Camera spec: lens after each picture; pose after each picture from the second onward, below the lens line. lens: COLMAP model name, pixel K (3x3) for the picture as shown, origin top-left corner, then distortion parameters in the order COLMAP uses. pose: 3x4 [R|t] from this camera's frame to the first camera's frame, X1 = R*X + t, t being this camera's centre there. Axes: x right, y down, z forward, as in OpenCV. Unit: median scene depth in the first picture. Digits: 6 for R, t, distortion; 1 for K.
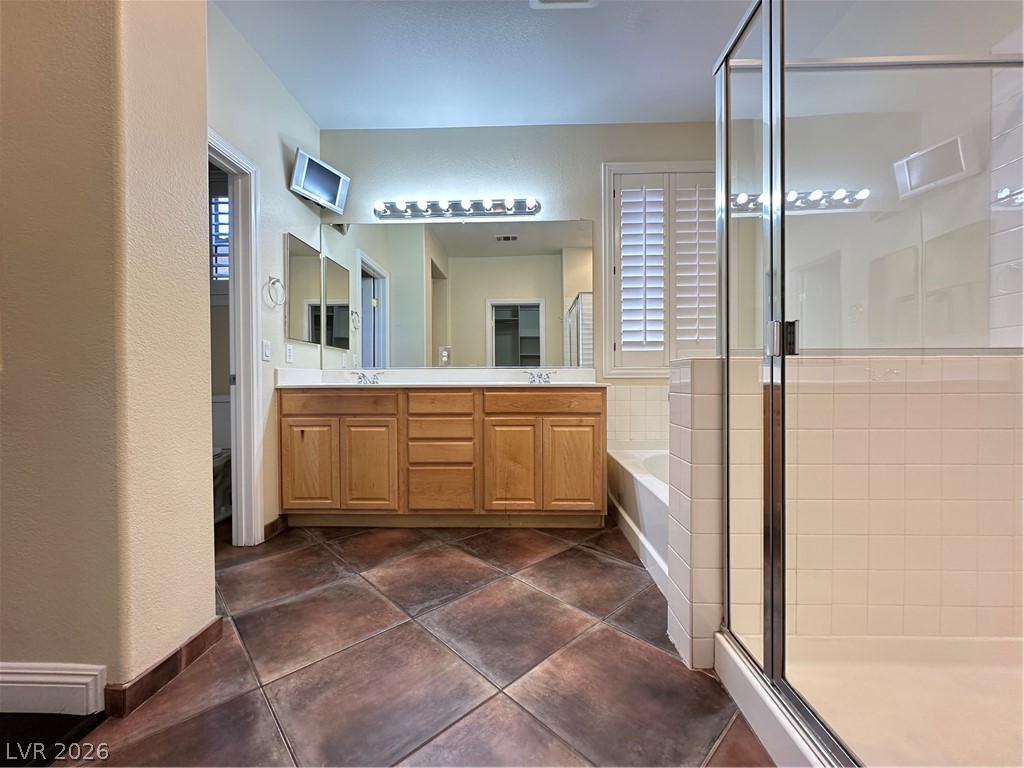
lens RADIAL K [[409.1, 0, 511.4], [0, 409.1, 383.3], [0, 0, 1]] dist [-0.001030, 0.000140]
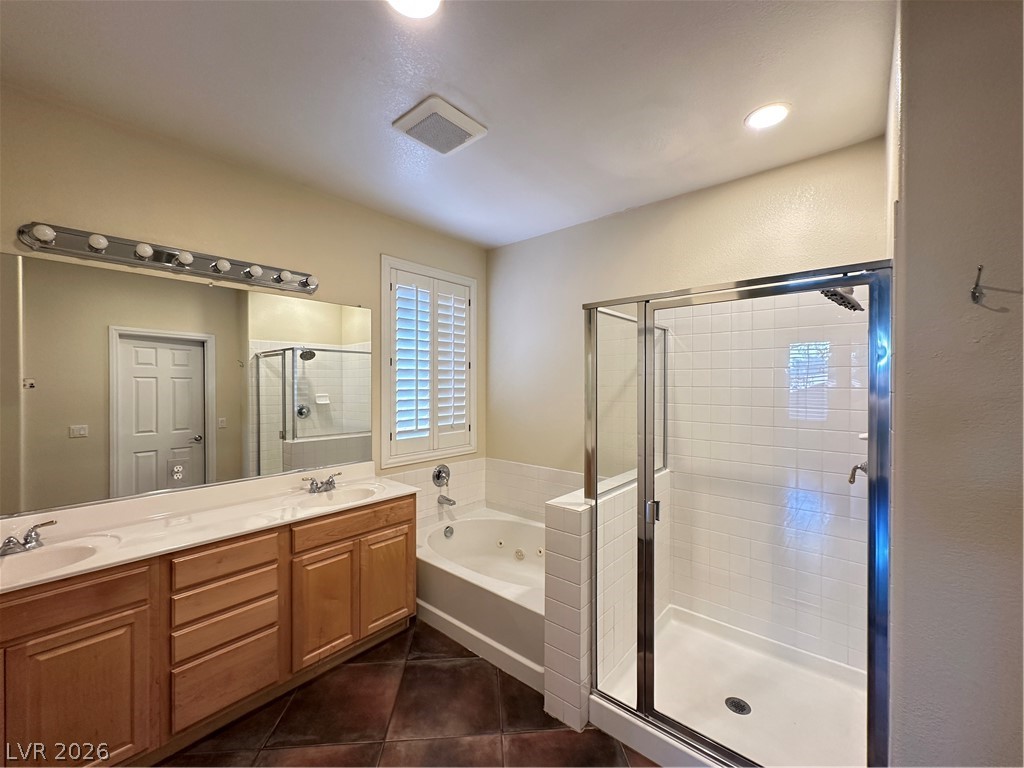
lens RADIAL K [[409.1, 0, 507.1], [0, 409.1, 386.6], [0, 0, 1]] dist [-0.001030, 0.000140]
pose [[0.634043, -0.003760, 0.773289, -0.448551], [0.006112, 0.999981, -0.000150, -0.272466], [-0.773274, 0.004821, 0.634054, 0.169002]]
